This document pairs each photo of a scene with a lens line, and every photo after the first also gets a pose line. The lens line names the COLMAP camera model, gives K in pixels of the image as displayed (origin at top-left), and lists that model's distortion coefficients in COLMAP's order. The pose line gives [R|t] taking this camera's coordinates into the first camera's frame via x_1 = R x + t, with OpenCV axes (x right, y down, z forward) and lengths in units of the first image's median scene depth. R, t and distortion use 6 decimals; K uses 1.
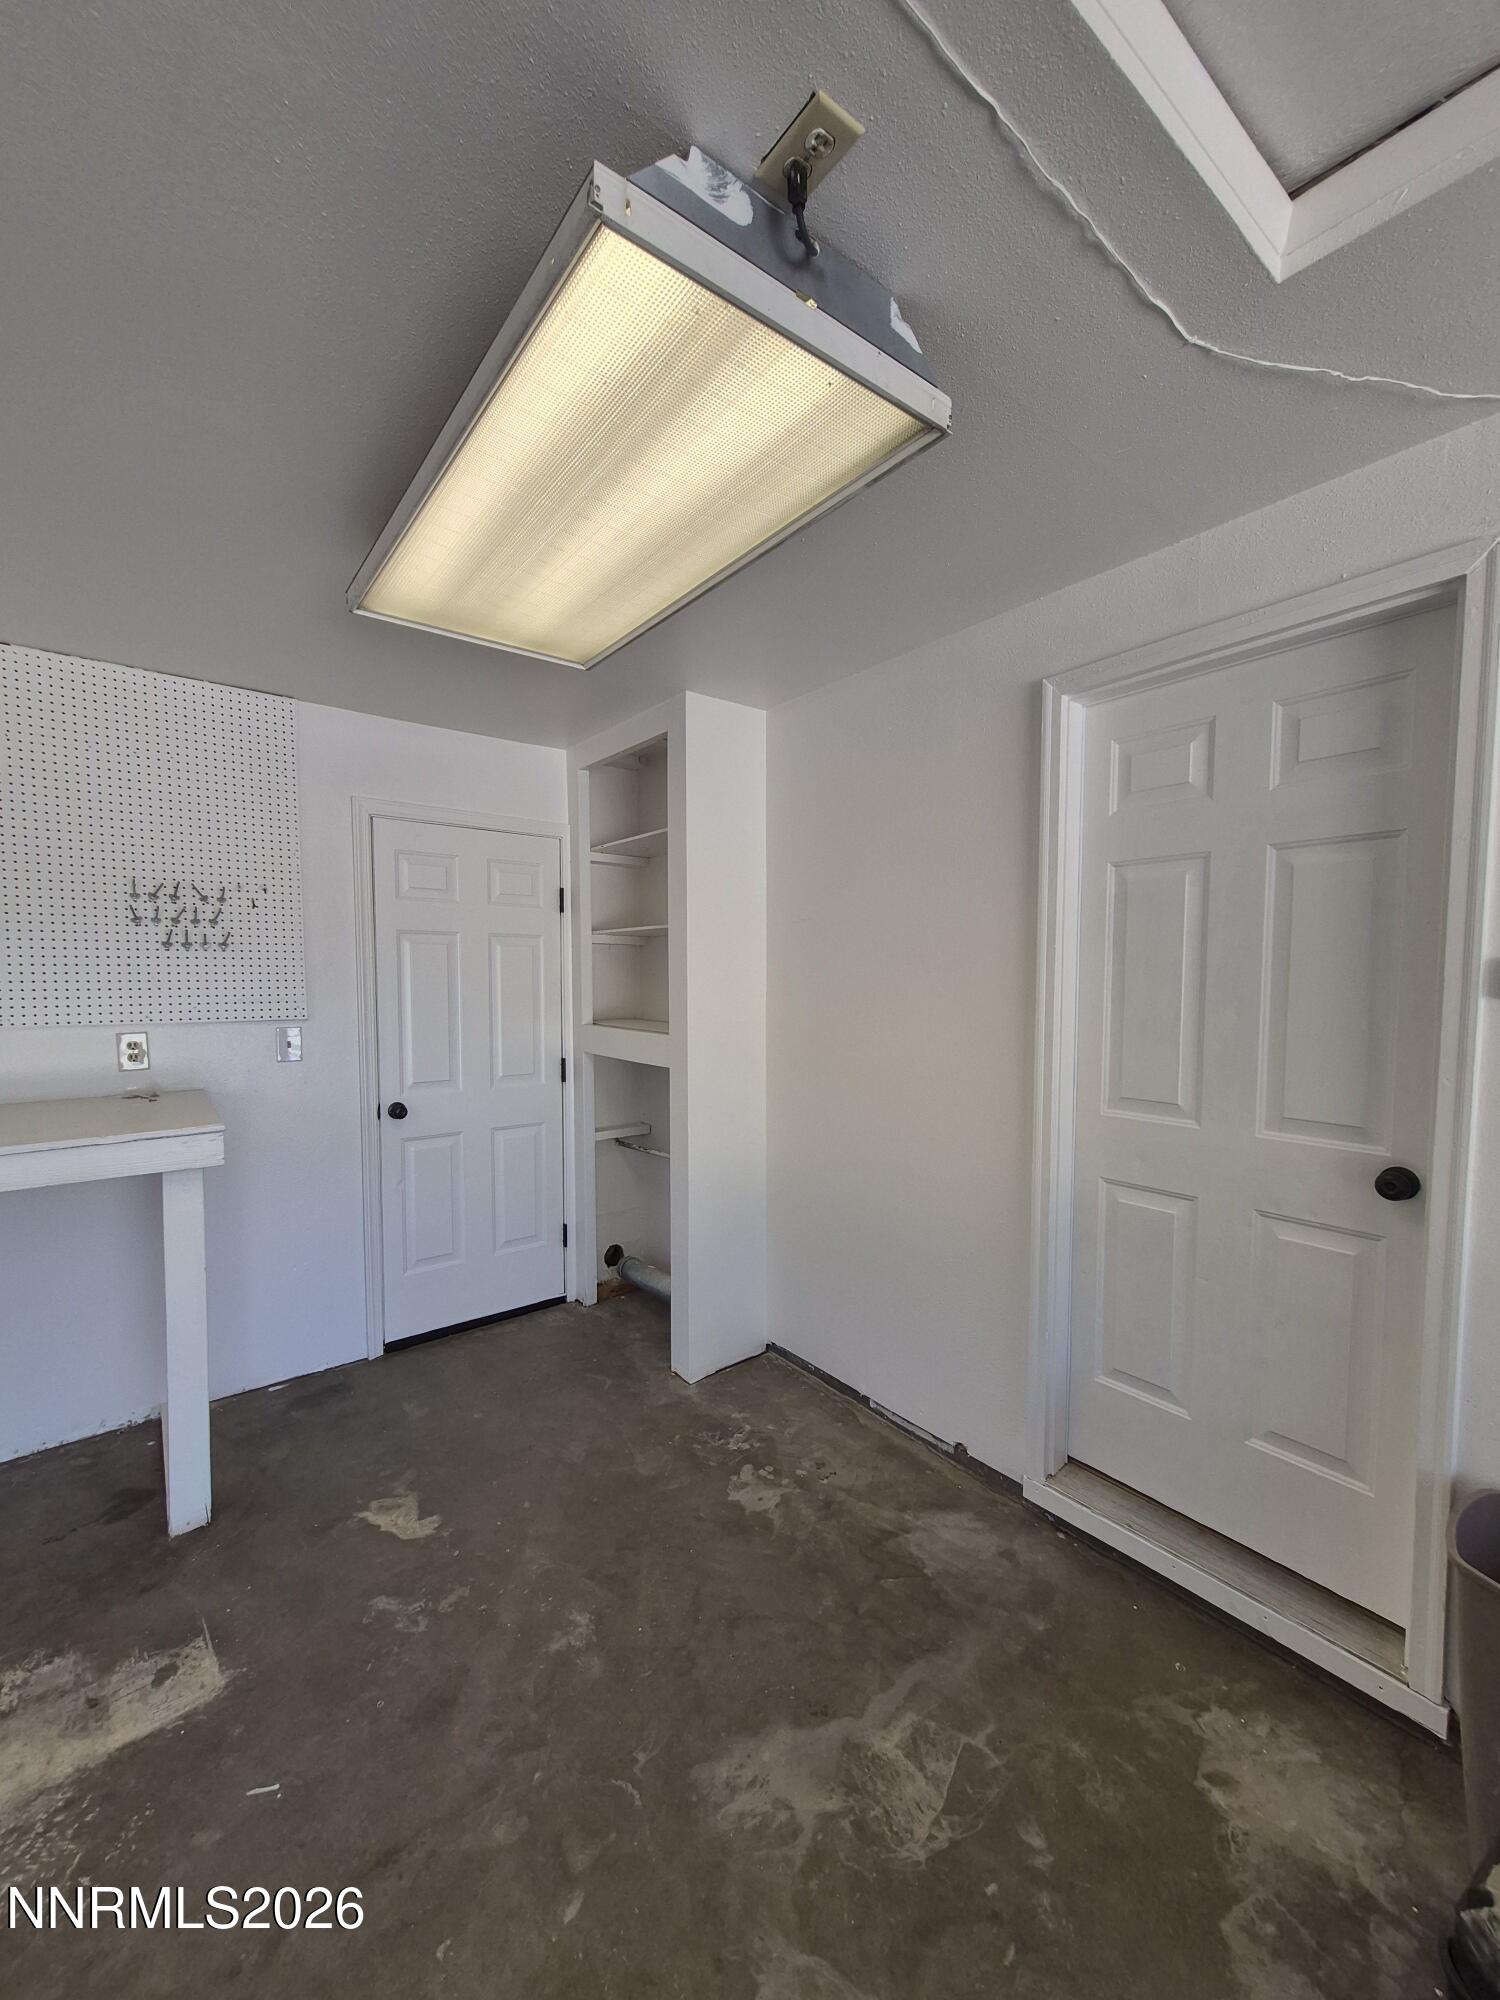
lens RADIAL K [[791.4, 0, 752.1], [0, 791.4, 1007.3], [0, 0, 1]] dist [0.004434, 0.001035]
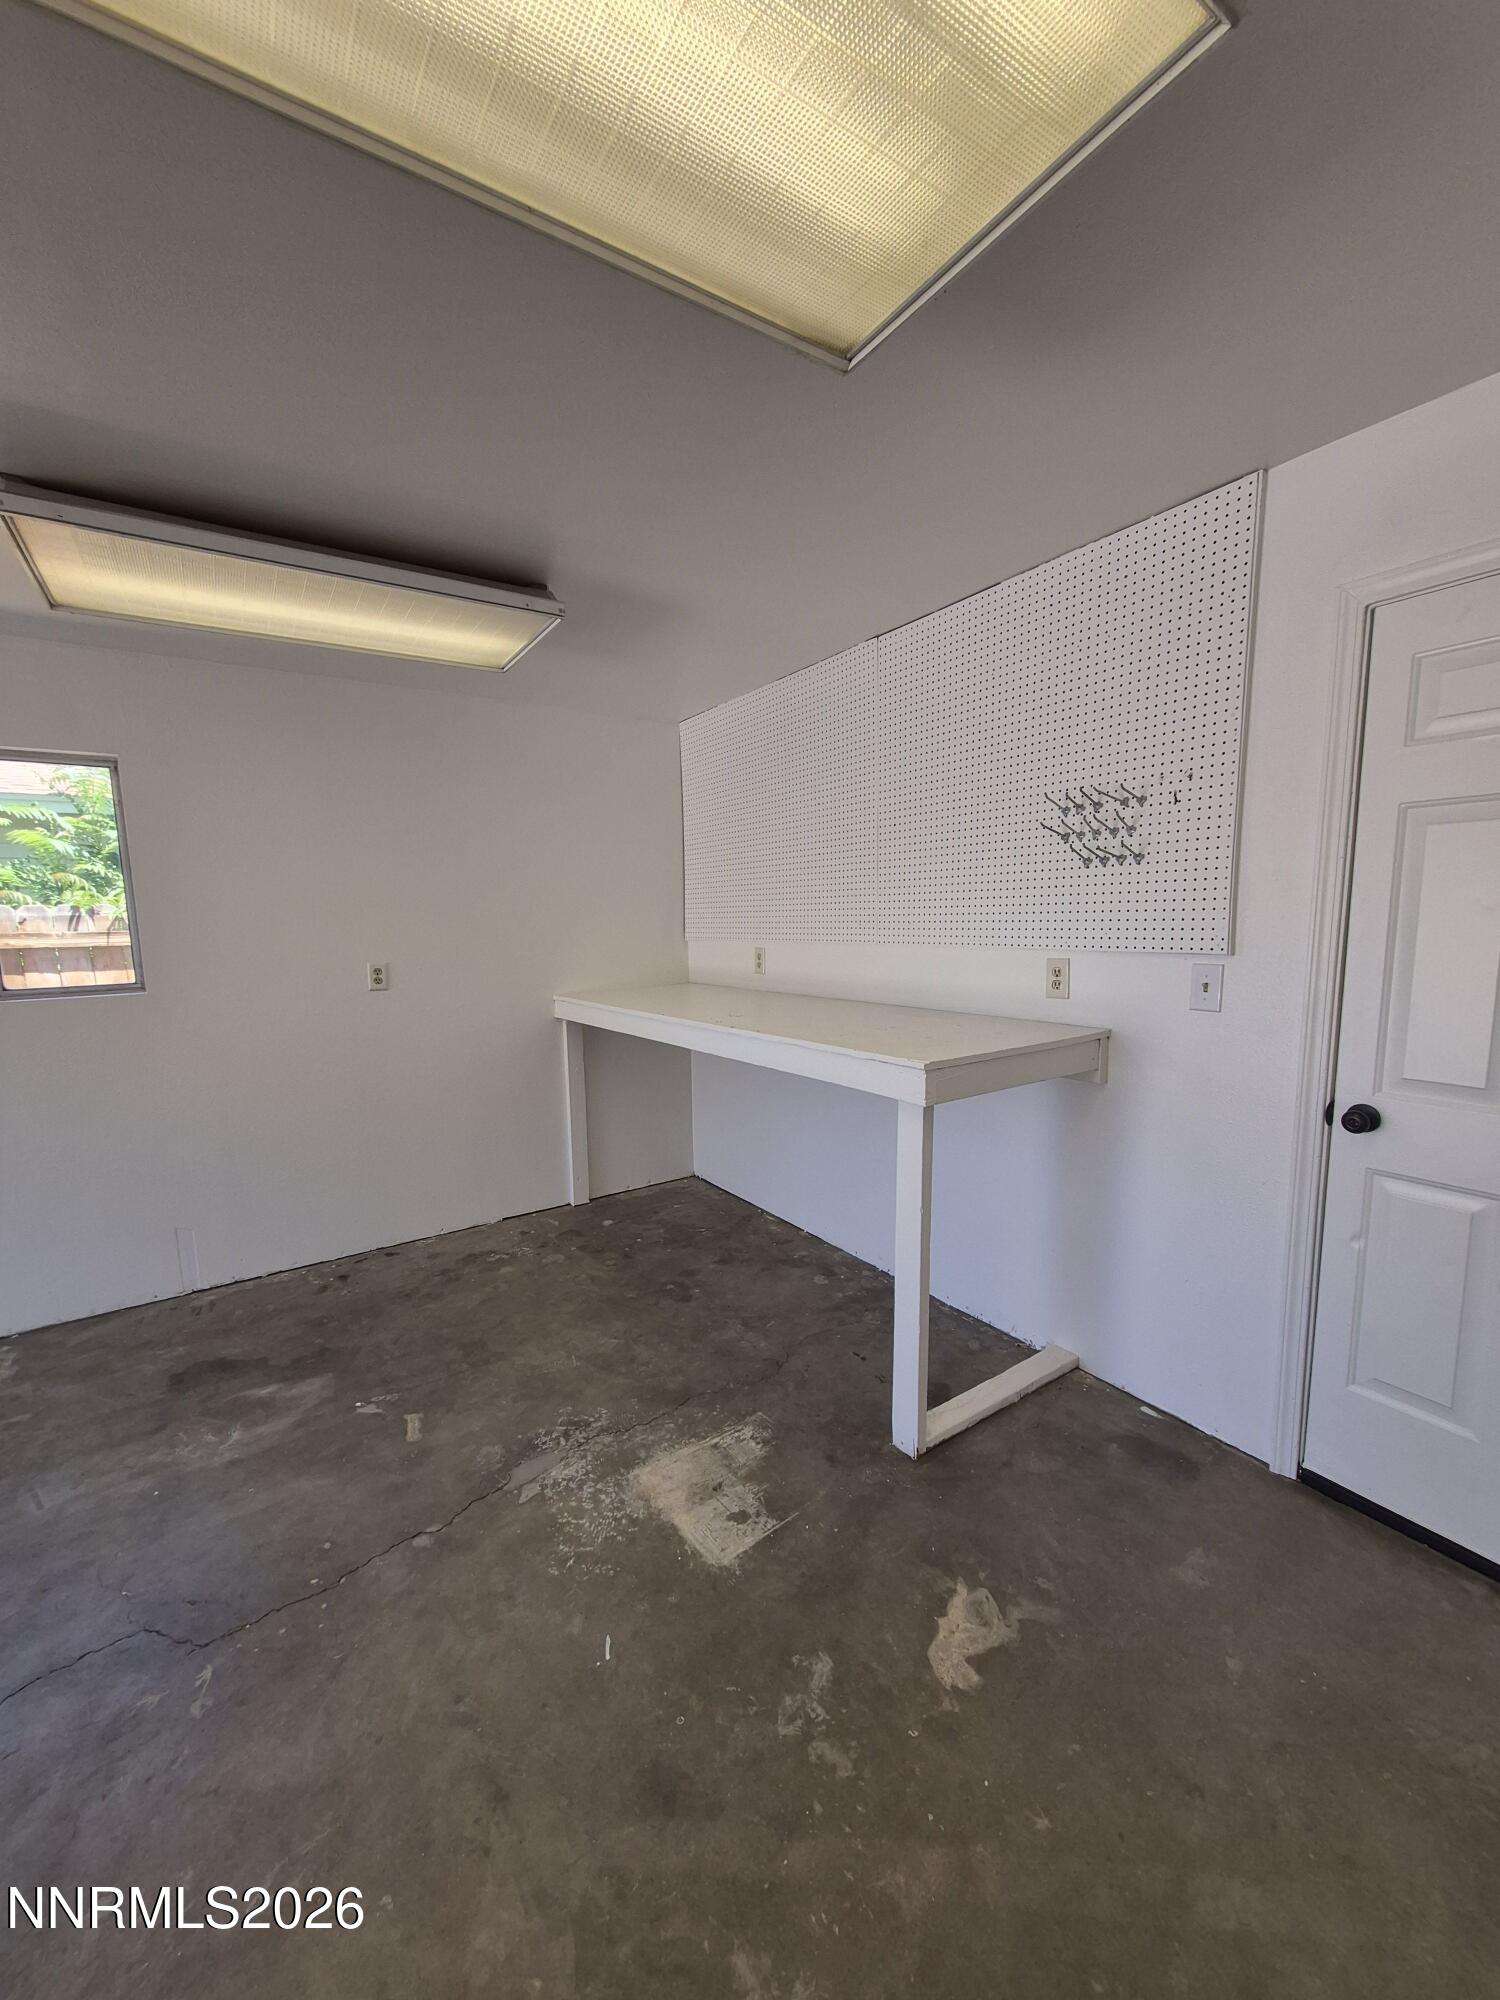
lens RADIAL K [[791.4, 0, 751.4], [0, 791.4, 1016.2], [0, 0, 1]] dist [0.004434, 0.001035]
pose [[-0.076408, 0.123949, -0.989342, 0.206711], [-0.022296, 0.991783, 0.125976, -0.011254], [0.996827, 0.031684, -0.073017, 0.757502]]
